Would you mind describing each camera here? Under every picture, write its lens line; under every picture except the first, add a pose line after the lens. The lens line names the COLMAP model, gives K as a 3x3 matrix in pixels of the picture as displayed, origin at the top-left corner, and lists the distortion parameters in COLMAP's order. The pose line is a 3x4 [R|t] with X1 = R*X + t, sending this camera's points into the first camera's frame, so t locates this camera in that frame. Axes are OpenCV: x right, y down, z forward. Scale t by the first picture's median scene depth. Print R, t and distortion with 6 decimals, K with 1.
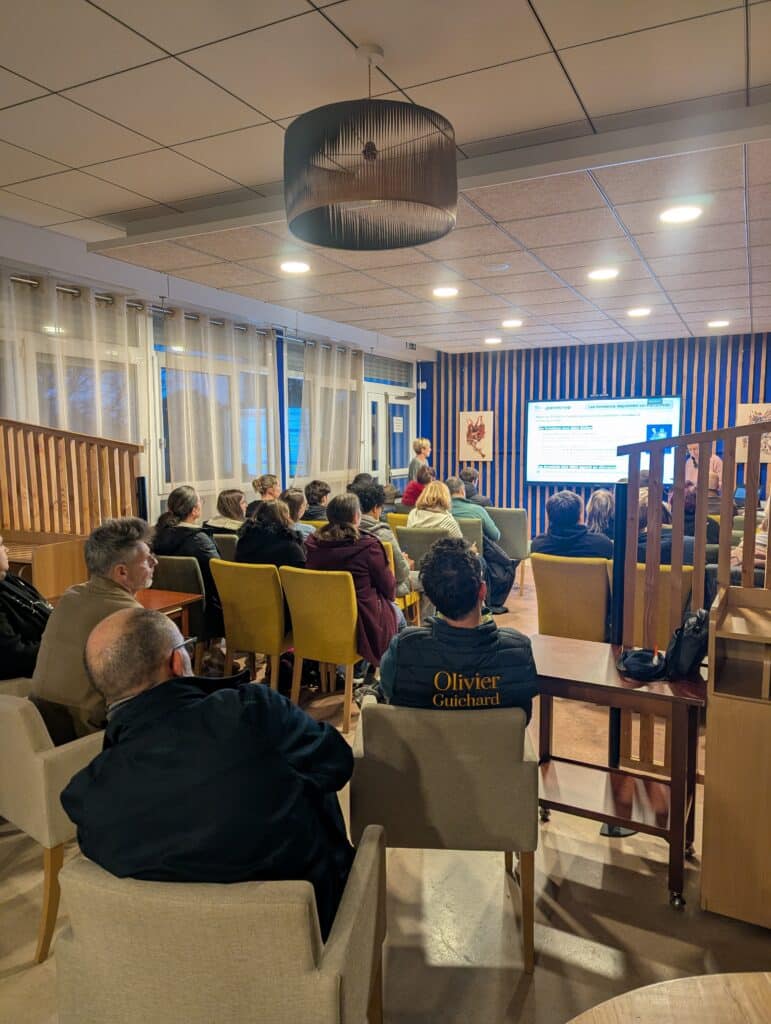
lens RADIAL K [[710.0, 0, 385.5], [0, 710.0, 512.0], [0, 0, 1]] dist [0.003232, 0.000746]
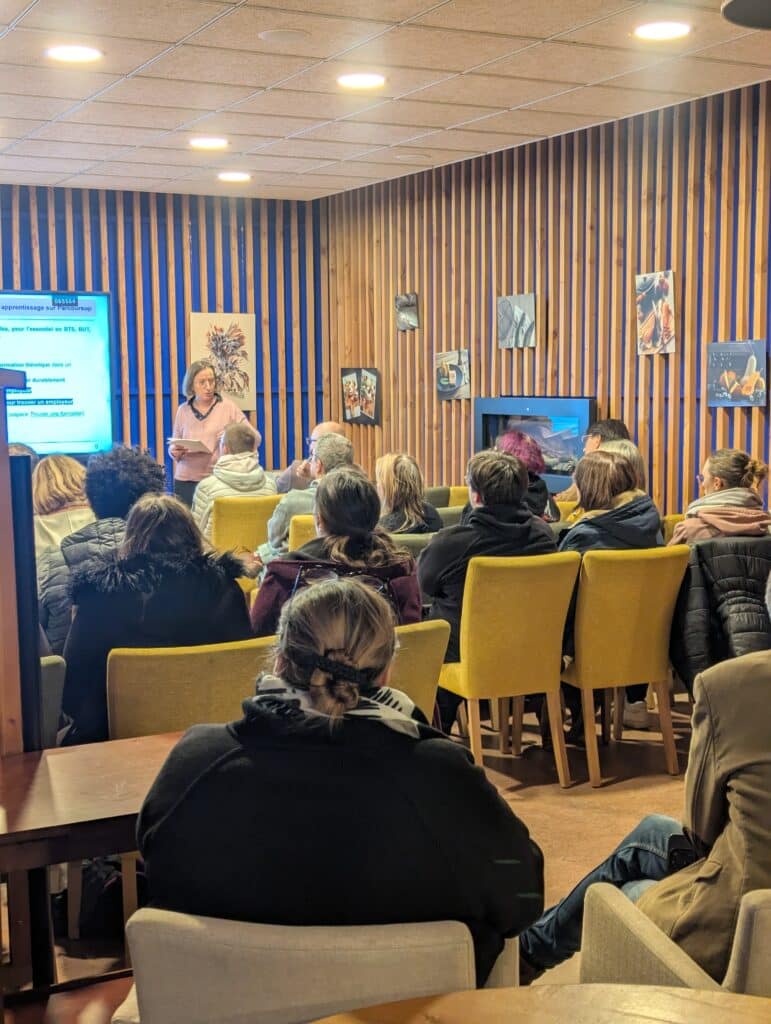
lens RADIAL K [[1414.1, 0, 385.5], [0, 1414.1, 512.0], [0, 0, 1]] dist [0.133717, 0.013039]
pose [[0.580868, -0.076292, 0.810415, -0.633584], [0.082885, 0.995967, 0.034352, -0.024159], [-0.809767, 0.047218, 0.584848, 0.309712]]
